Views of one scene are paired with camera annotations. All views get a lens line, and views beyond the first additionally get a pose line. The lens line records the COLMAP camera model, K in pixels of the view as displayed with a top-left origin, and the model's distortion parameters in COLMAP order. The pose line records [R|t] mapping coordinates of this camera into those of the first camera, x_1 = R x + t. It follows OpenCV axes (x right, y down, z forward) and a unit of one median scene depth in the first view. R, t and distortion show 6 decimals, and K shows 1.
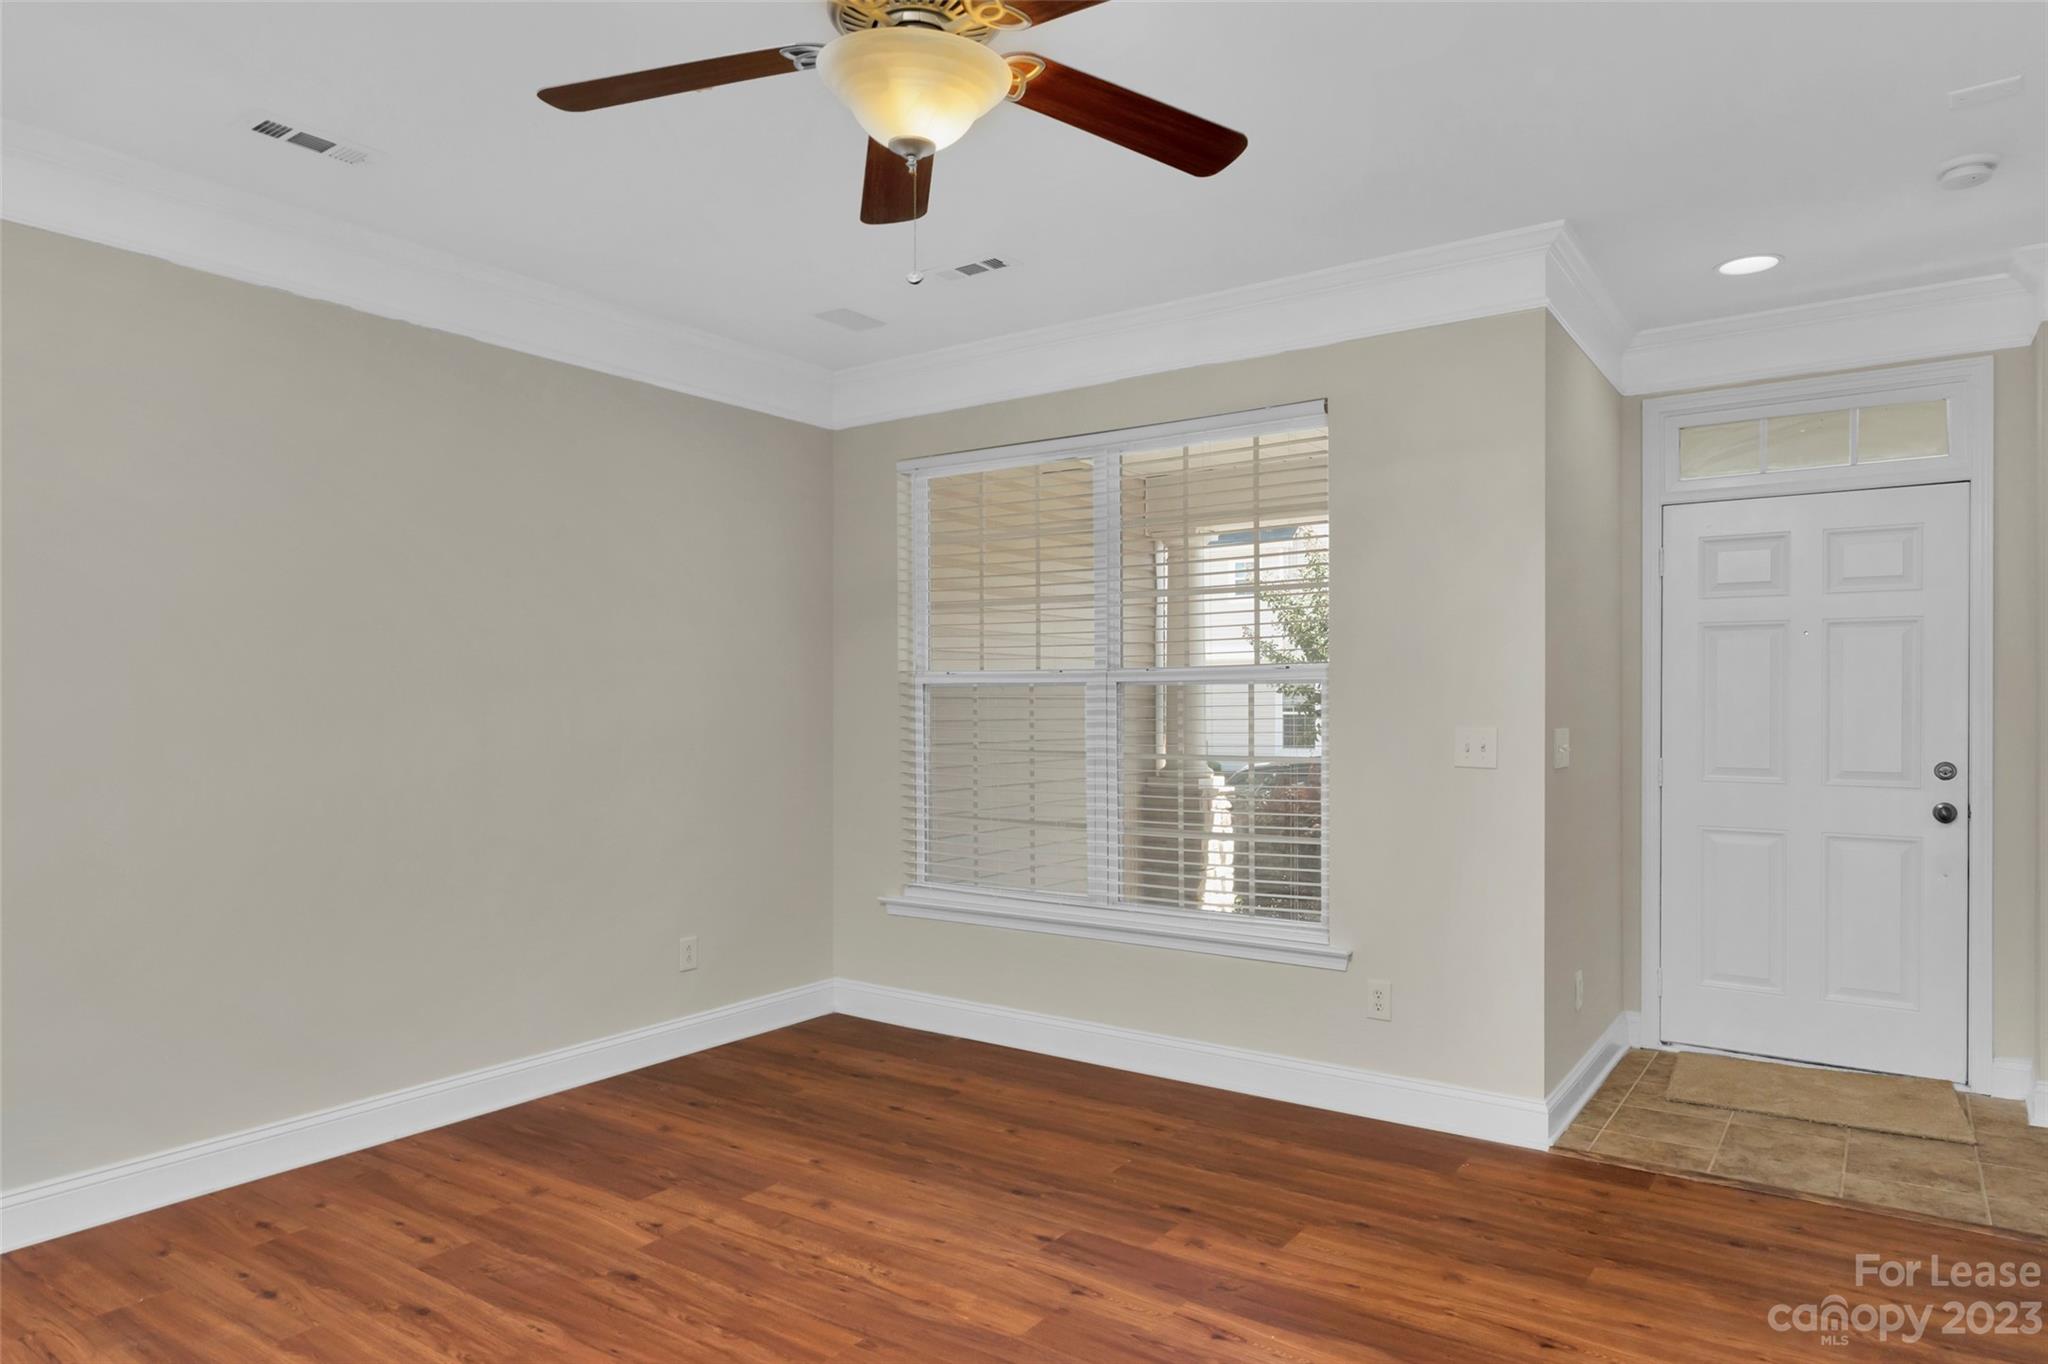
lens RADIAL K [[1312.8, 0, 1021.7], [0, 1312.8, 694.0], [0, 0, 1]] dist [0.002241, 0.001102]
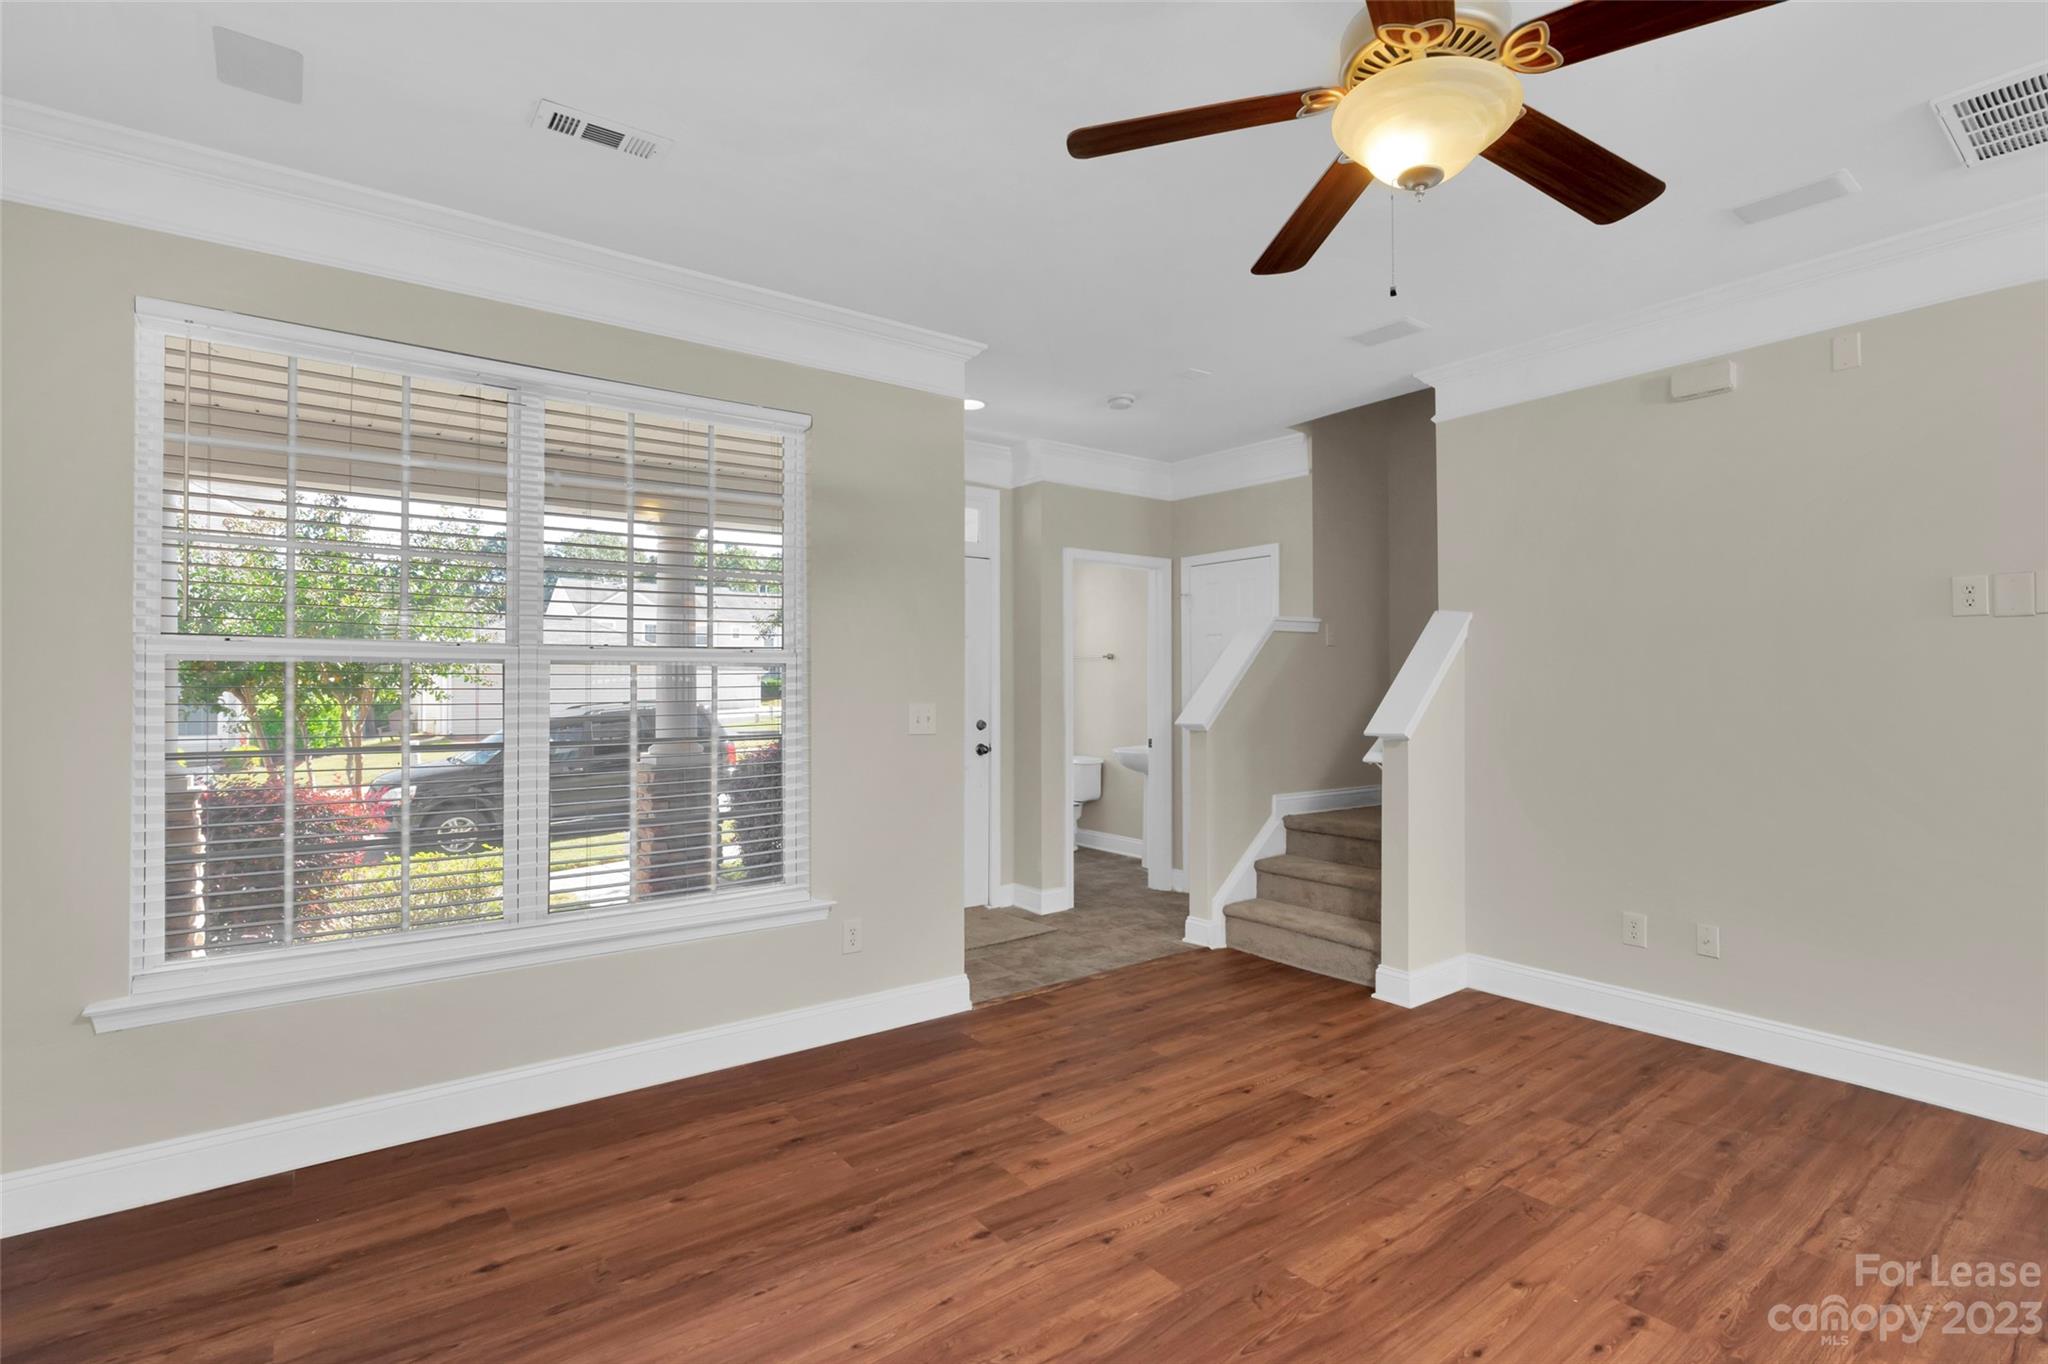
lens RADIAL K [[979.9, 0, 1014.4], [0, 979.9, 669.4], [0, 0, 1]] dist [-0.004290, 0.000548]
pose [[0.294639, 0.017531, 0.955448, -0.612334], [-0.003167, 0.999844, -0.017369, 0.009767], [-0.955603, 0.002092, 0.294649, 0.696552]]
